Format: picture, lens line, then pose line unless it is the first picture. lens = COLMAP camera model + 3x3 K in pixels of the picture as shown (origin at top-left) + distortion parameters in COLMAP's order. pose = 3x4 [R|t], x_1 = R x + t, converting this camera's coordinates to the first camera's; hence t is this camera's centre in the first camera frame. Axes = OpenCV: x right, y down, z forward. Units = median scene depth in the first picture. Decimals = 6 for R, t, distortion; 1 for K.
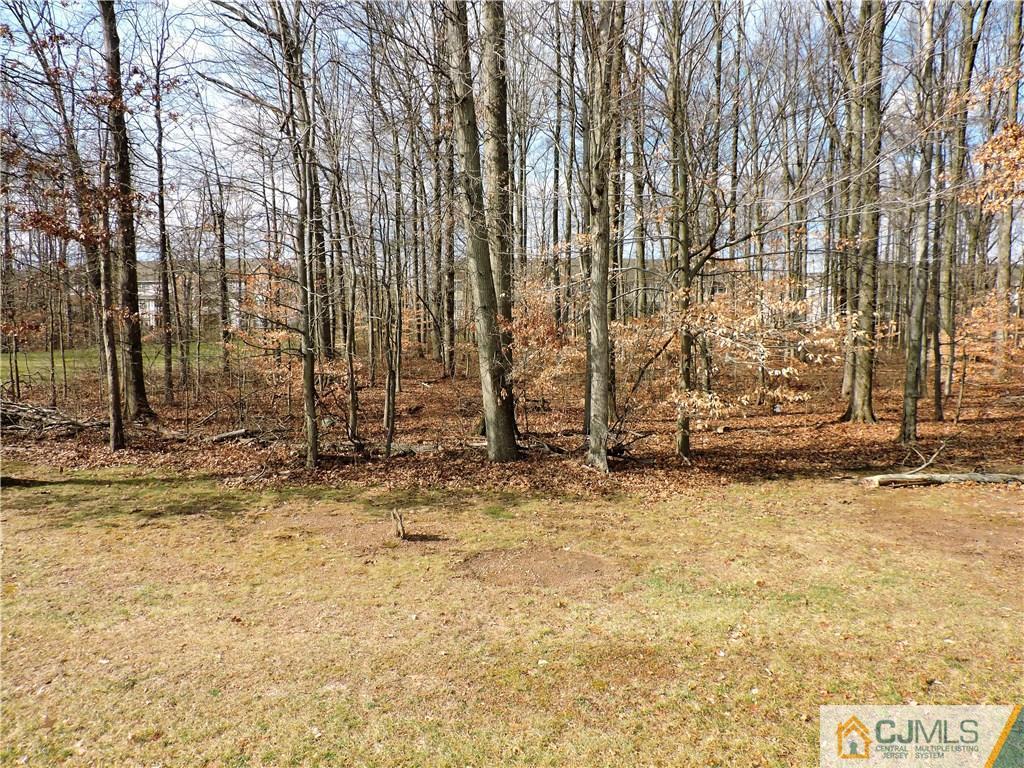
lens RADIAL K [[728.9, 0, 514.9], [0, 728.9, 388.7], [0, 0, 1]] dist [-0.023753, 0.005942]
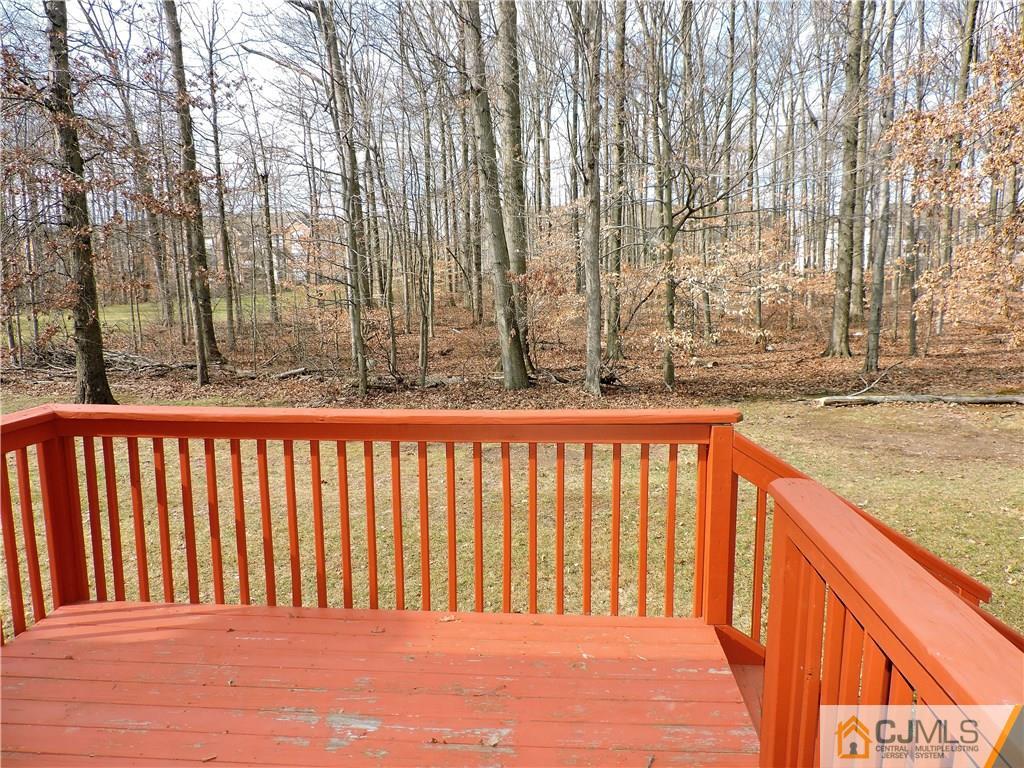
lens RADIAL K [[728.9, 0, 512.6], [0, 728.9, 384.8], [0, 0, 1]] dist [-0.023753, 0.005942]
pose [[0.998681, -0.010518, -0.050259, 0.033332], [0.013790, 0.997776, 0.065210, 0.010034], [0.049462, -0.065817, 0.996605, -0.188216]]
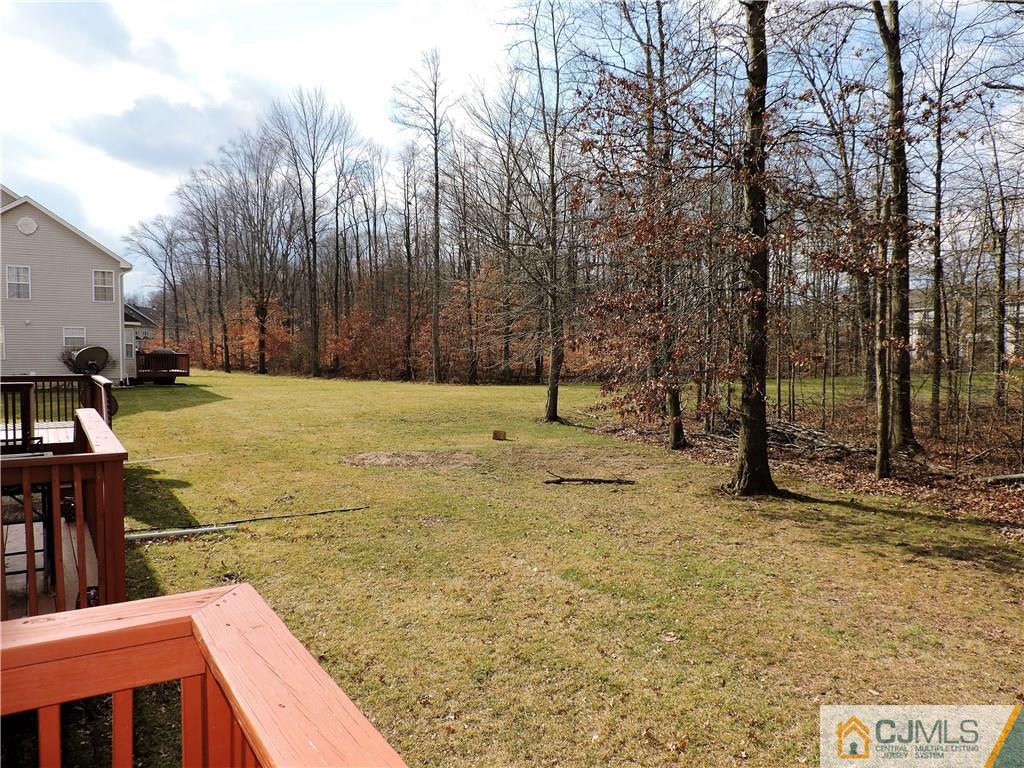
lens RADIAL K [[728.9, 0, 514.0], [0, 728.9, 387.0], [0, 0, 1]] dist [-0.023753, 0.005942]
pose [[0.569120, 0.033155, -0.821586, -0.016300], [-0.067258, 0.997716, -0.006328, -0.001292], [0.819499, 0.058859, 0.570050, -0.000988]]
